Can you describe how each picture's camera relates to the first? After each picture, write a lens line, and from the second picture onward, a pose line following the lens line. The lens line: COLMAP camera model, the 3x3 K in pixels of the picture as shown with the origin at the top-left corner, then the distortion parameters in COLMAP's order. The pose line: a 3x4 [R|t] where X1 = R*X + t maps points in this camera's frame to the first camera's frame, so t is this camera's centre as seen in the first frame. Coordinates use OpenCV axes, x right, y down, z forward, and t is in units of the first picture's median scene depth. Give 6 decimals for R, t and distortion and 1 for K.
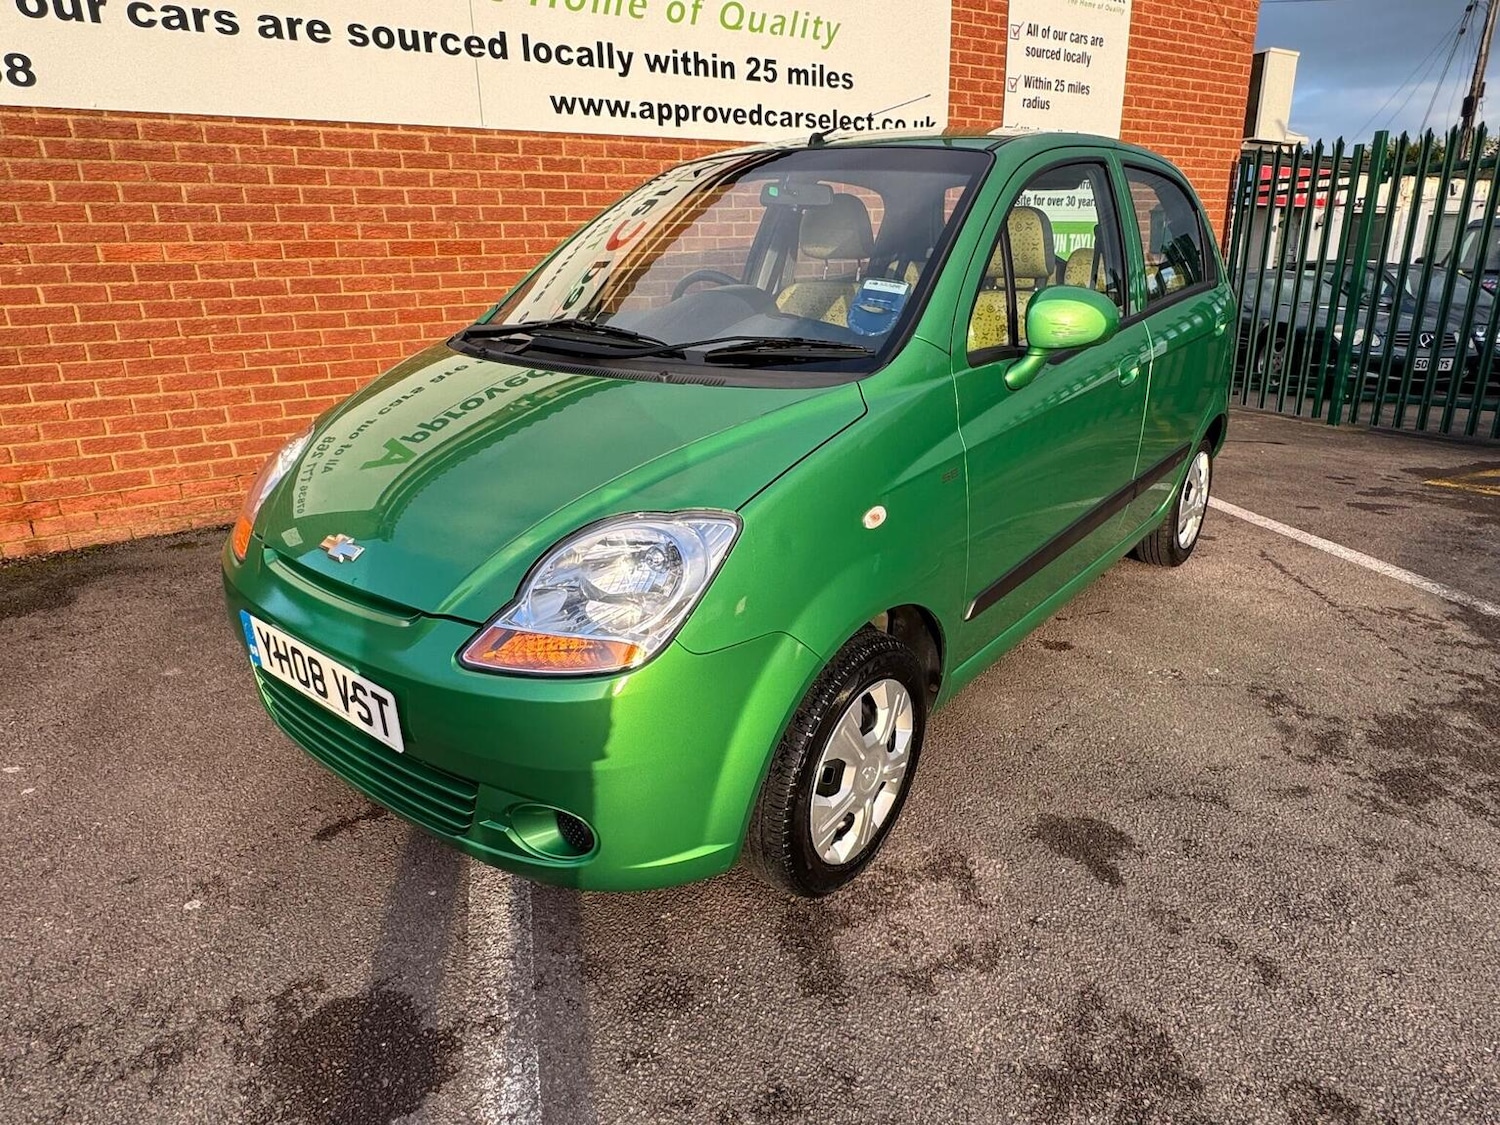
lens RADIAL K [[935.1, 0, 737.6], [0, 935.1, 564.9], [0, 0, 1]] dist [-0.002068, 0.000636]
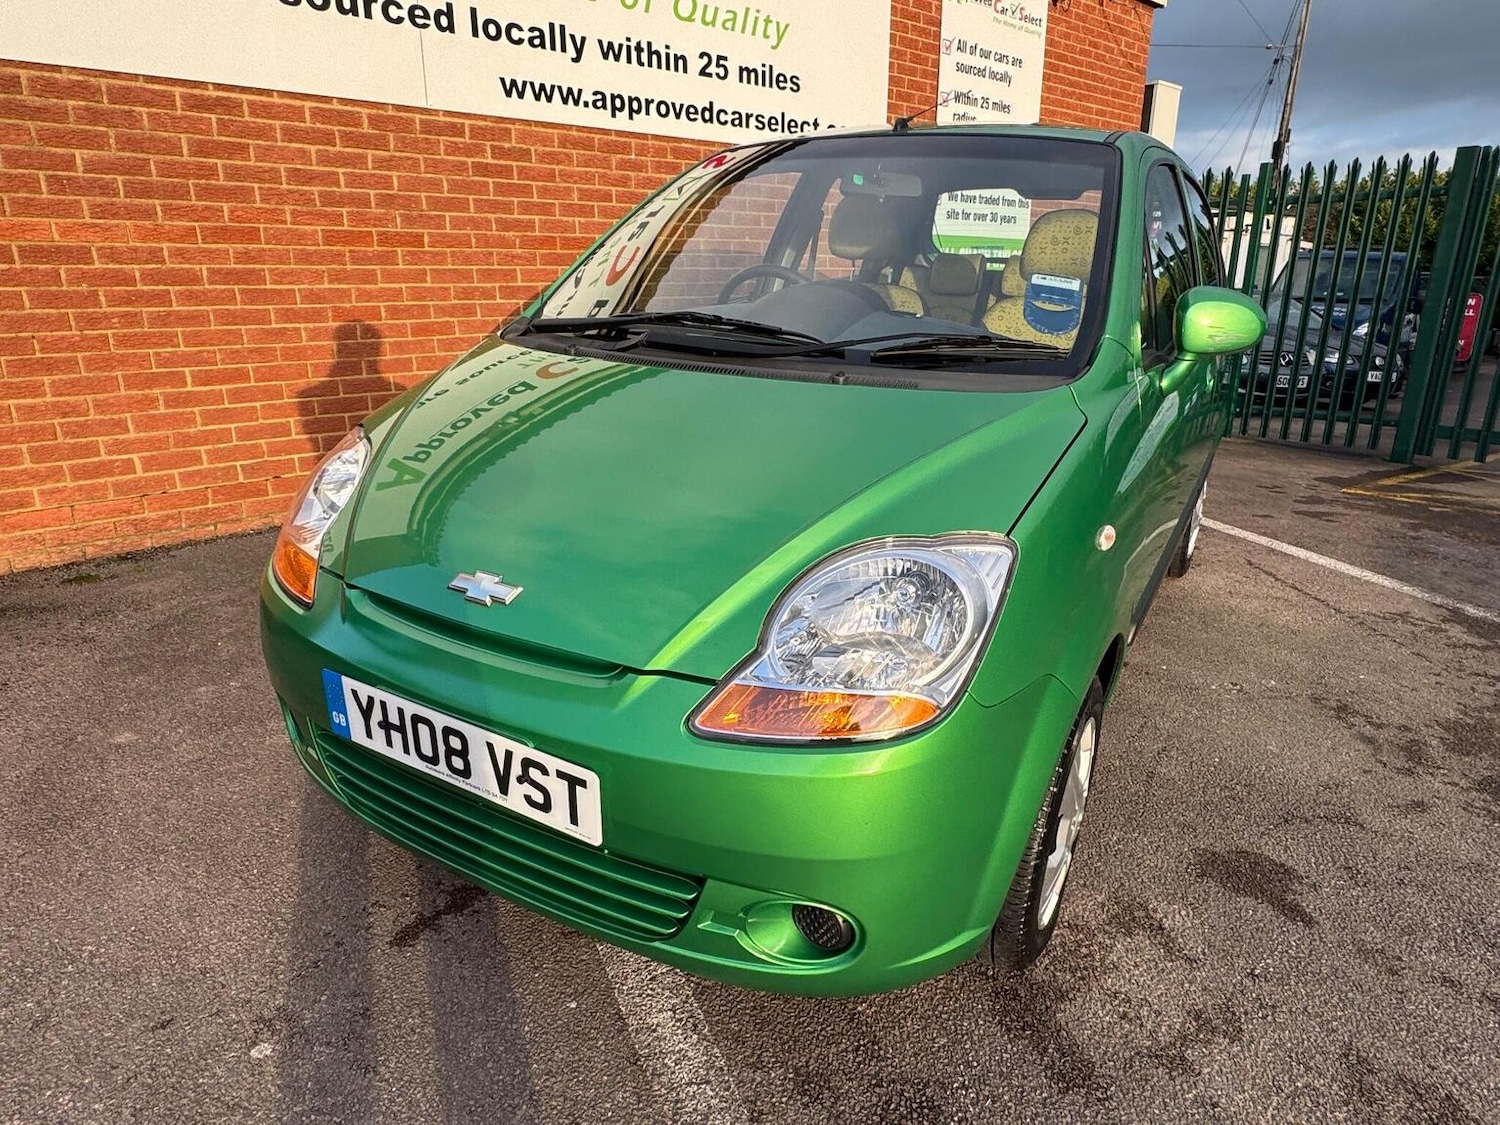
lens RADIAL K [[935.1, 0, 745.2], [0, 935.1, 566.0], [0, 0, 1]] dist [-0.002068, 0.000636]
pose [[0.986862, -0.021963, 0.160068, -0.116929], [0.023878, 0.999664, -0.010051, -0.008296], [-0.159793, 0.013741, 0.987055, 0.063267]]
